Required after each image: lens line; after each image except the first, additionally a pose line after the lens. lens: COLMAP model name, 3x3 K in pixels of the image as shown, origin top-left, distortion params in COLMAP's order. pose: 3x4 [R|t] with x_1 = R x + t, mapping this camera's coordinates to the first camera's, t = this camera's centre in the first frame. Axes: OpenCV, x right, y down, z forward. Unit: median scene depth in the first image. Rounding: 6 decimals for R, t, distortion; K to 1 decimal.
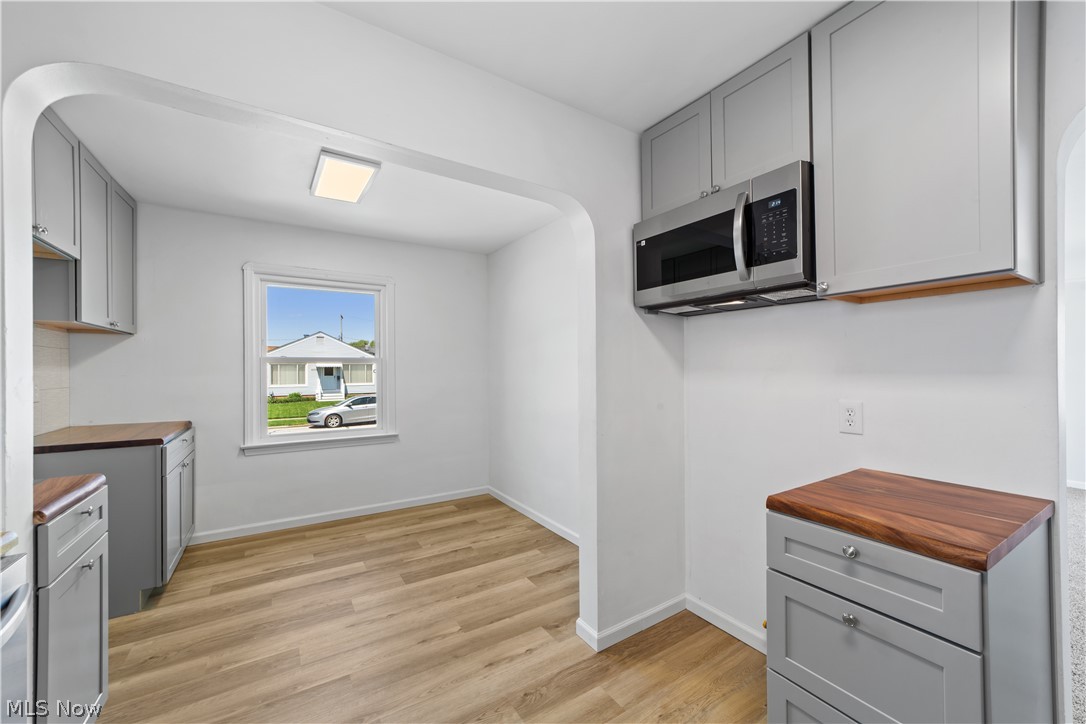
lens RADIAL K [[419.6, 0, 538.9], [0, 419.6, 367.4], [0, 0, 1]] dist [-0.019849, 0.007945]
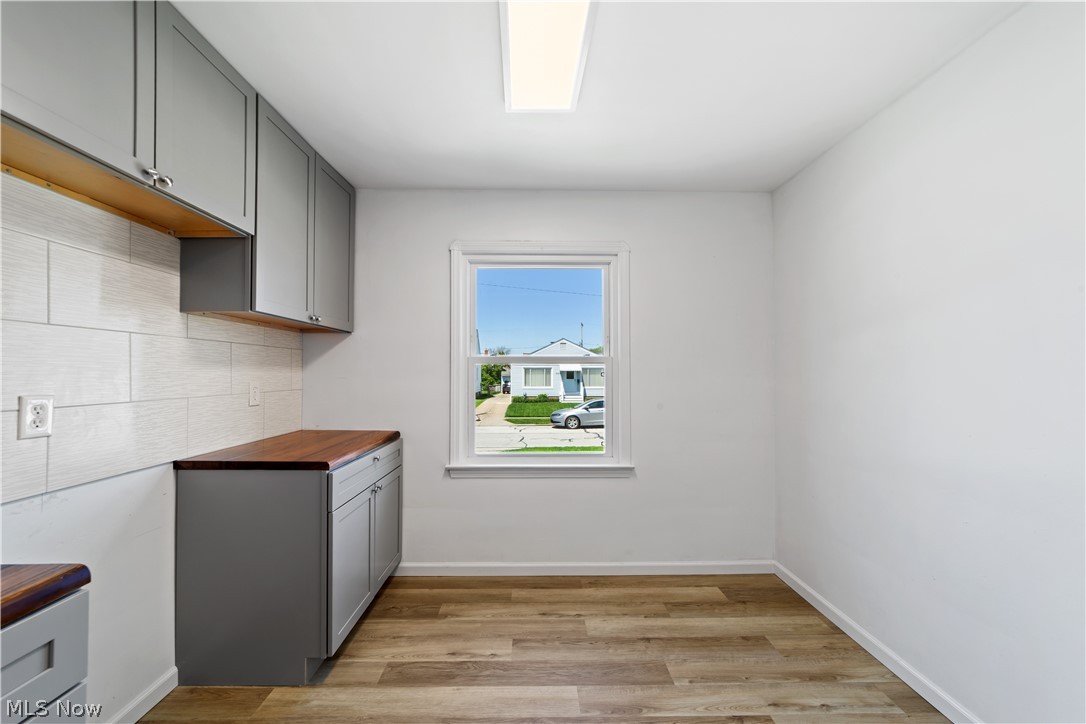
lens RADIAL K [[419.6, 0, 538.9], [0, 419.6, 367.4], [0, 0, 1]] dist [-0.019849, 0.007945]
pose [[0.855089, -0.001958, -0.518478, -0.127016], [-0.003370, 0.999951, -0.009334, 0.003272], [0.518471, 0.009728, 0.855040, 0.369933]]
